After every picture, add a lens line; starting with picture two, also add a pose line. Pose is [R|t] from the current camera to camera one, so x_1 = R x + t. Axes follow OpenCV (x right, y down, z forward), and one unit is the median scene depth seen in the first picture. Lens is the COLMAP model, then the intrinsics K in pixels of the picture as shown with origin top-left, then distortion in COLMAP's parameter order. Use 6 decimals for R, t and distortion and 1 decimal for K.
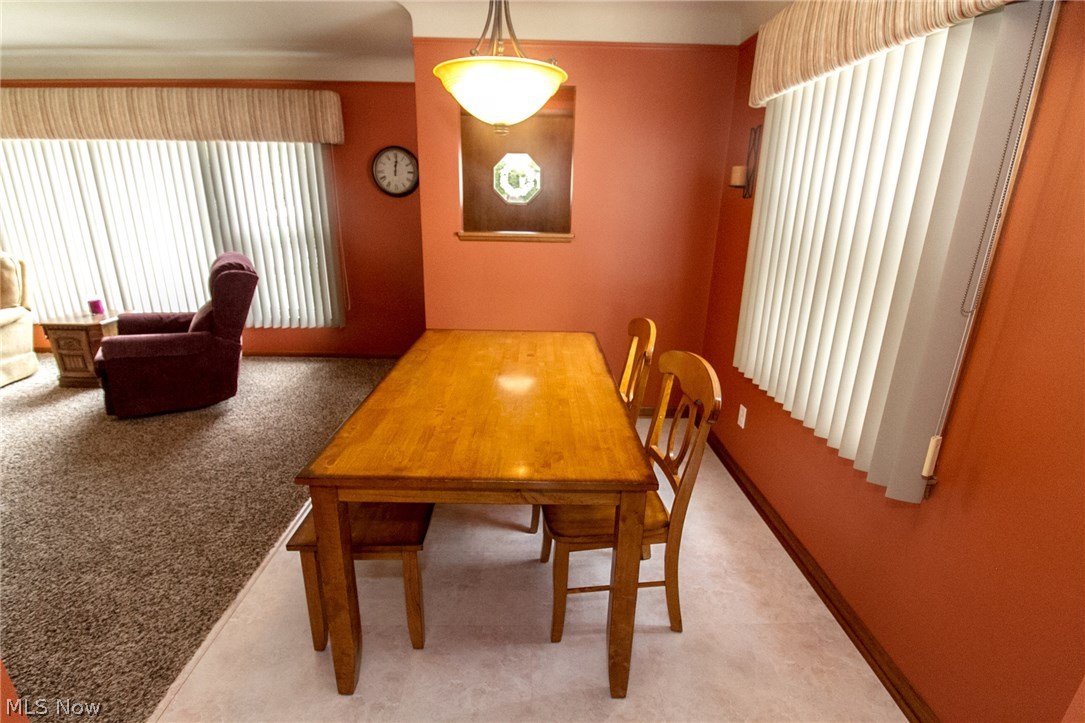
lens RADIAL K [[504.1, 0, 542.2], [0, 504.1, 358.2], [0, 0, 1]] dist [-0.001739, -0.000571]
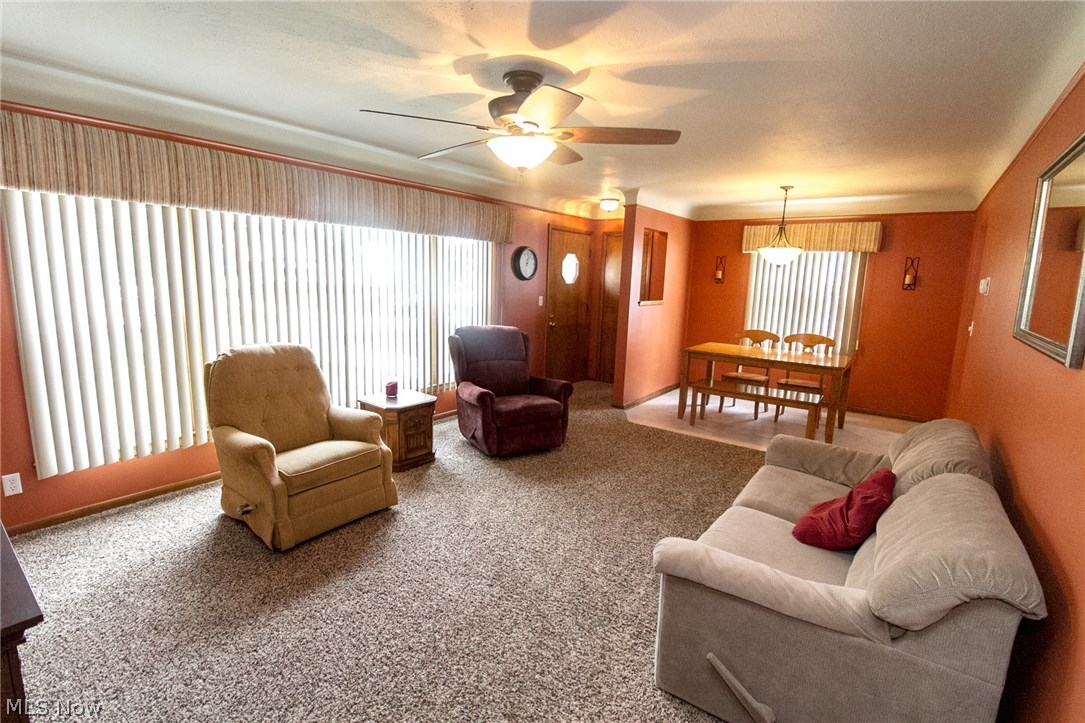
lens RADIAL K [[504.1, 0, 541.0], [0, 504.1, 358.9], [0, 0, 1]] dist [-0.001739, -0.000571]
pose [[0.576076, -0.131616, 0.806730, -1.459764], [0.222666, 0.974895, 0.000048, -0.099295], [-0.786483, 0.179604, 0.590920, 0.178913]]
